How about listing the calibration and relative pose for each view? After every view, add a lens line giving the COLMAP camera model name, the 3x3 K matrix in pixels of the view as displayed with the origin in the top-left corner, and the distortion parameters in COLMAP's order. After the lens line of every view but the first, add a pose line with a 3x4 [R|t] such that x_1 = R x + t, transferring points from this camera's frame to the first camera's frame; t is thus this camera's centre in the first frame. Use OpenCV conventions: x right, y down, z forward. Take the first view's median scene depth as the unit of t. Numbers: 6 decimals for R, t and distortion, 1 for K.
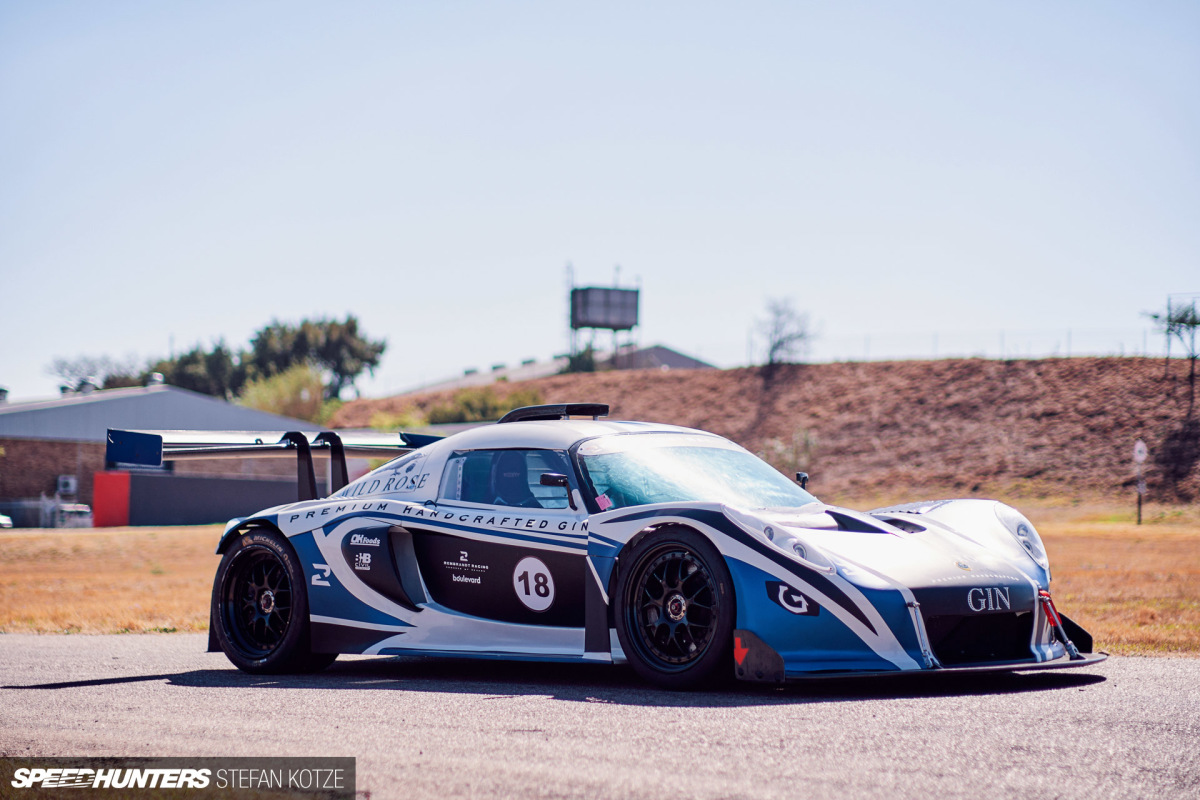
lens RADIAL K [[2864.2, 0, 544.6], [0, 2864.2, 380.8], [0, 0, 1]] dist [0.470470, 0.000000]
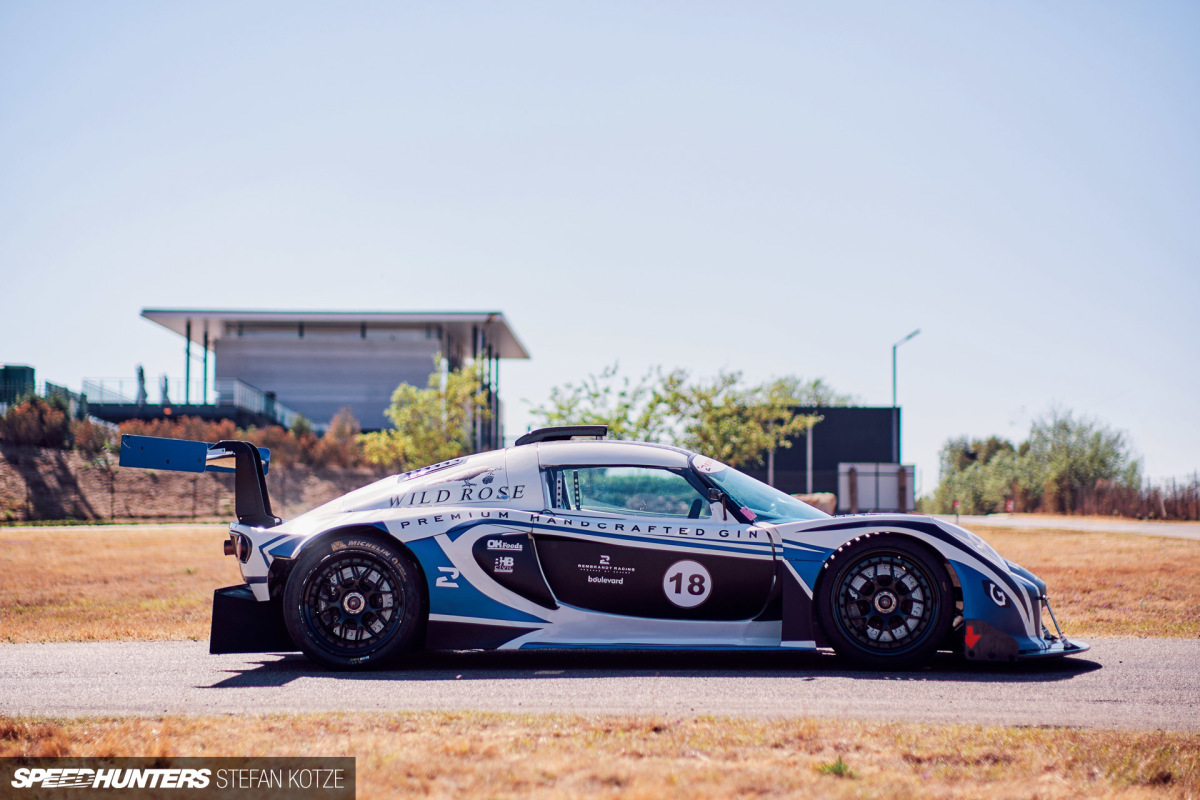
lens RADIAL K [[2864.2, 0, 586.9], [0, 2864.2, 359.5], [0, 0, 1]] dist [0.470470, 0.000000]
pose [[0.757623, 0.044889, 0.651147, -0.801695], [-0.037230, 0.998980, -0.025550, 0.011776], [-0.651630, -0.004885, 0.758522, 0.150883]]
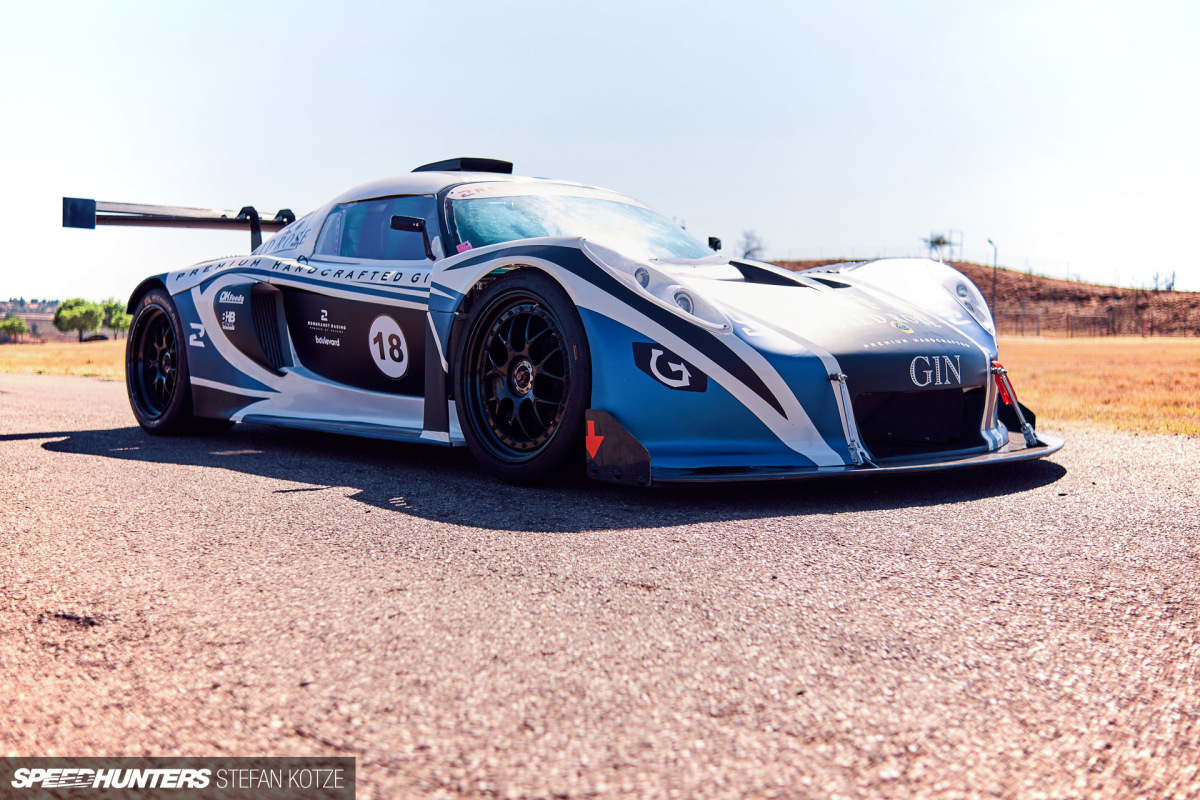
lens RADIAL K [[1272.6, 0, 564.8], [0, 1272.6, 376.9], [0, 0, 1]] dist [0.014535, 0.000000]
pose [[0.997973, 0.017846, -0.061090, 0.073178], [-0.012778, 0.996519, 0.082379, 0.048315], [0.062348, -0.081432, 0.994727, 0.631876]]
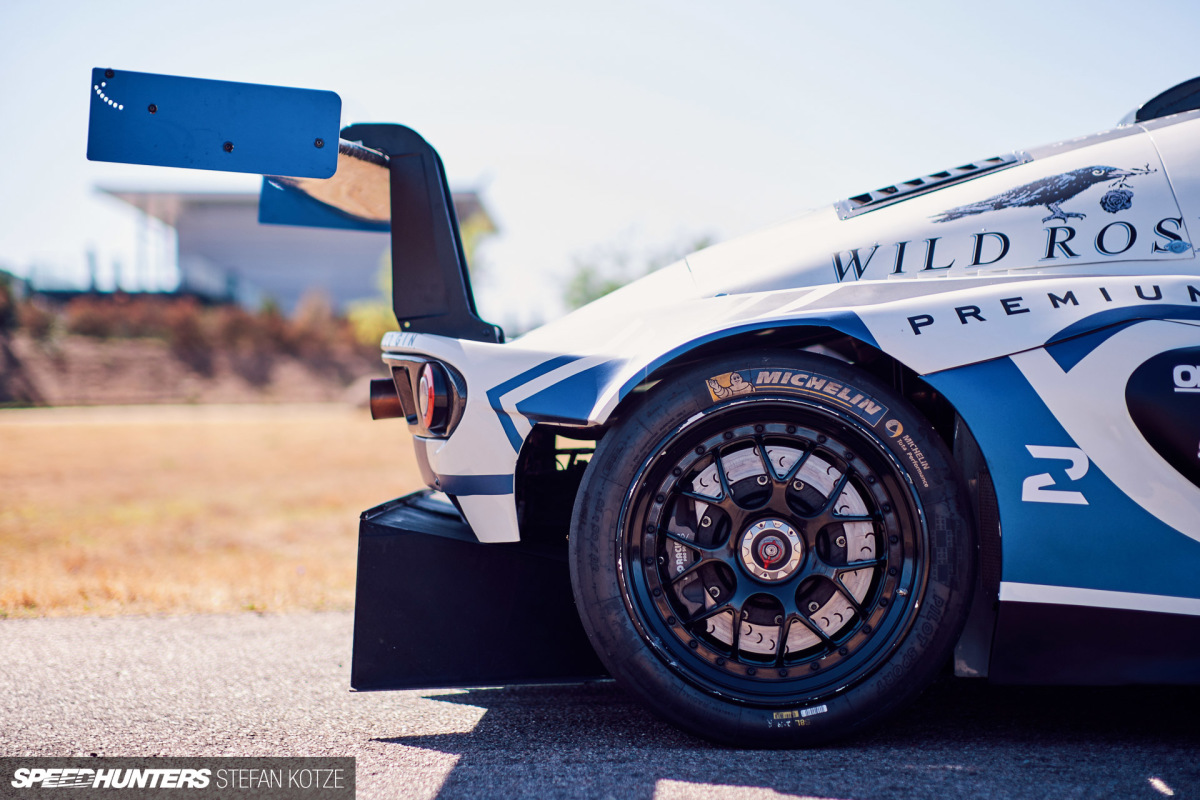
lens RADIAL K [[2883.9, 0, 603.7], [0, 2883.9, 397.3], [0, 0, 1]] dist [0.409069, 0.000000]
pose [[0.744141, 0.003083, 0.668015, -0.396455], [-0.026401, 0.999344, 0.024797, 0.053184], [-0.667500, -0.036089, 0.743734, 0.813660]]
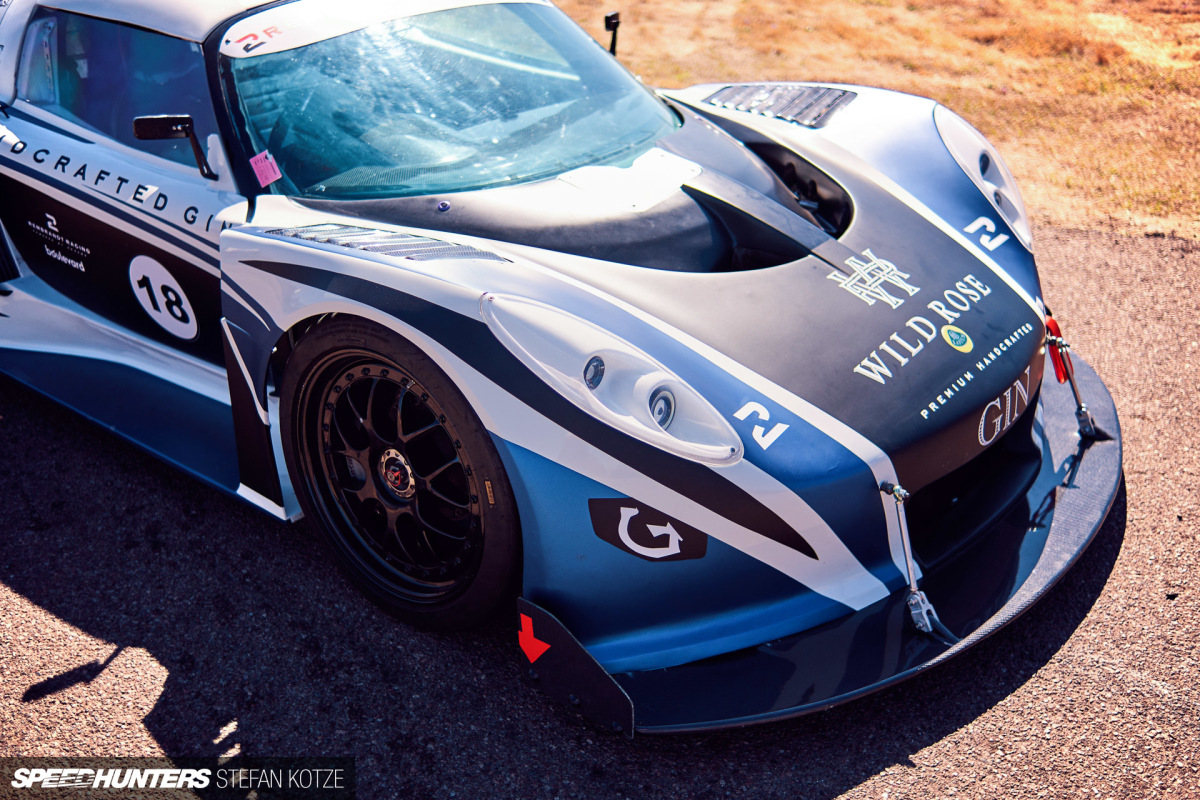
lens RADIAL K [[1217.5, 0, 570.3], [0, 1217.5, 382.9], [0, 0, 1]] dist [0.016137, 0.000000]
pose [[0.993780, -0.052663, 0.098118, 0.052478], [-0.001137, 0.876261, 0.481836, -0.031328], [-0.111352, -0.478951, 0.870751, 0.782353]]
